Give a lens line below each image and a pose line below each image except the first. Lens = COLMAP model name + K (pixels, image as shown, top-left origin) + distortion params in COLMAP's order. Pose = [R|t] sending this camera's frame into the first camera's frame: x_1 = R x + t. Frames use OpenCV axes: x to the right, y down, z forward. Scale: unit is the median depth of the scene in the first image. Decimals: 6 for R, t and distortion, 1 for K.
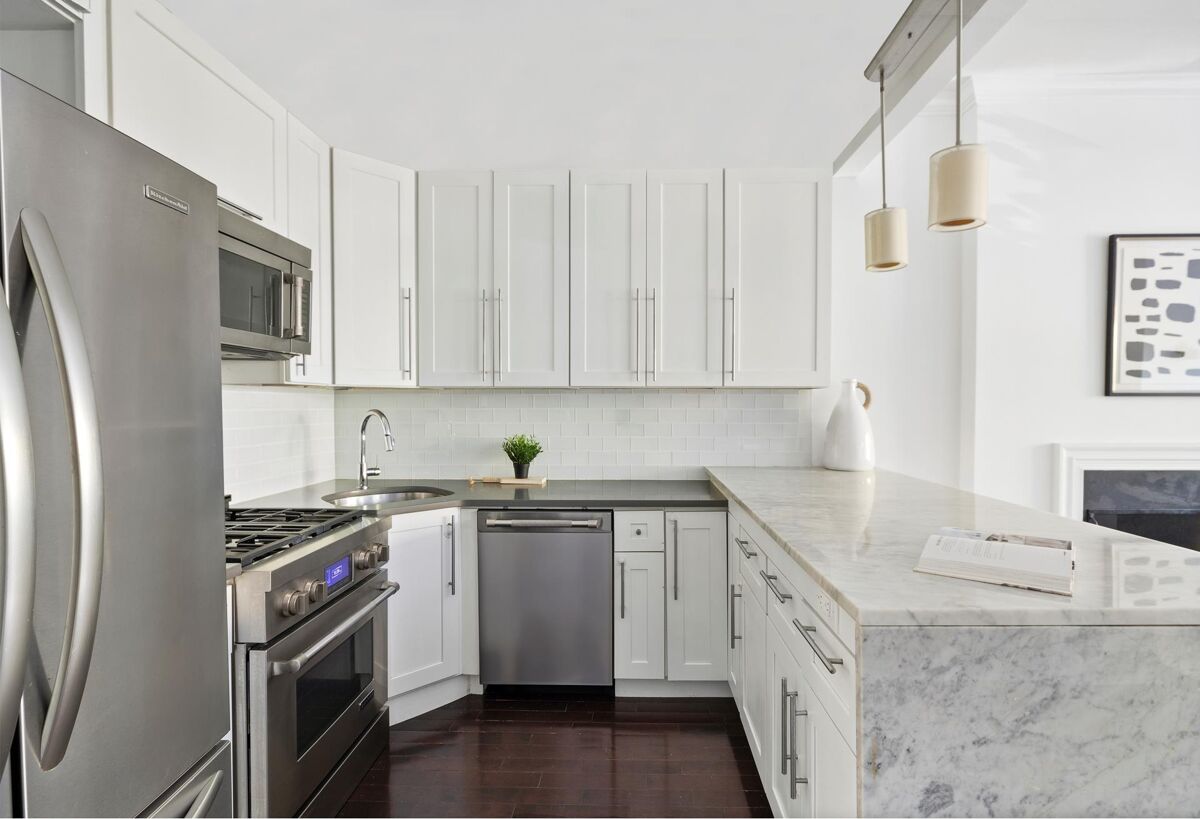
lens RADIAL K [[575.1, 0, 603.9], [0, 575.1, 410.7], [0, 0, 1]] dist [-0.012902, 0.000498]
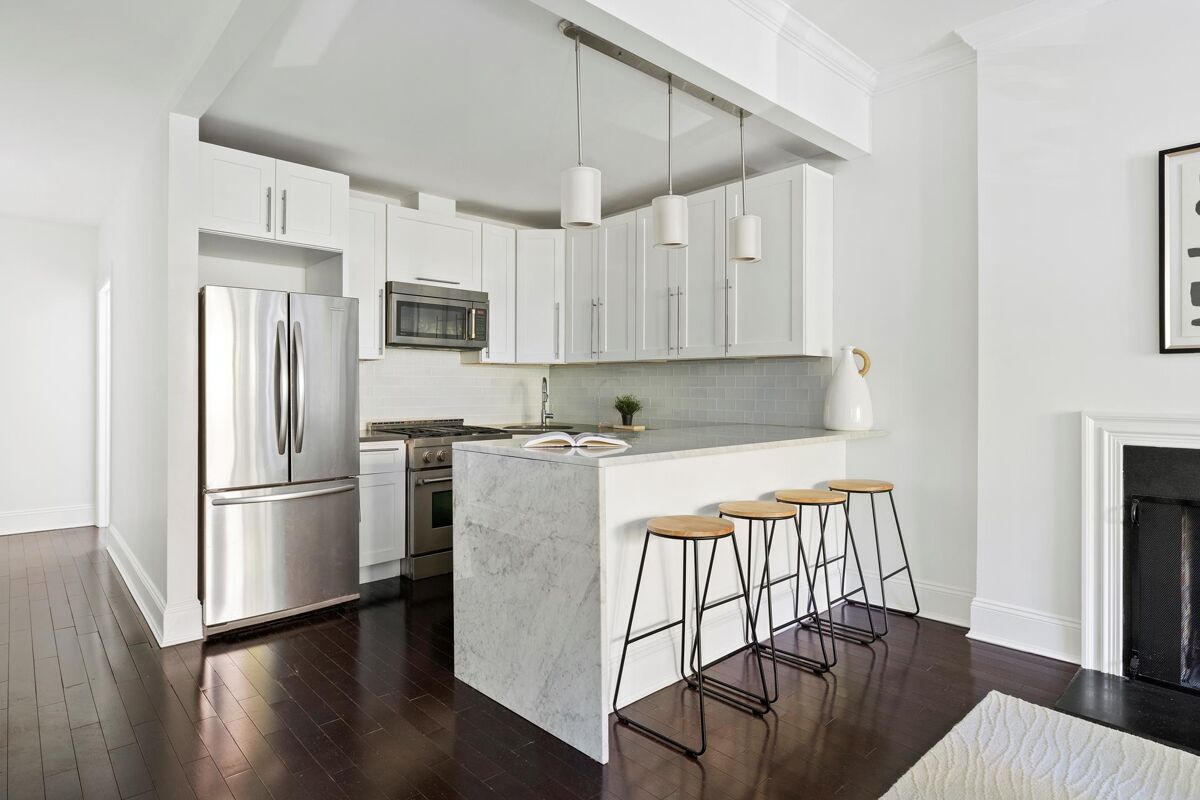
lens RADIAL K [[643.1, 0, 581.4], [0, 643.1, 378.6], [0, 0, 1]] dist [-0.003413, -0.001571]
pose [[0.691135, -0.007170, -0.722690, 0.974857], [-0.009659, 0.999770, -0.019157, 0.034208], [0.722661, 0.020221, 0.690907, -0.199220]]
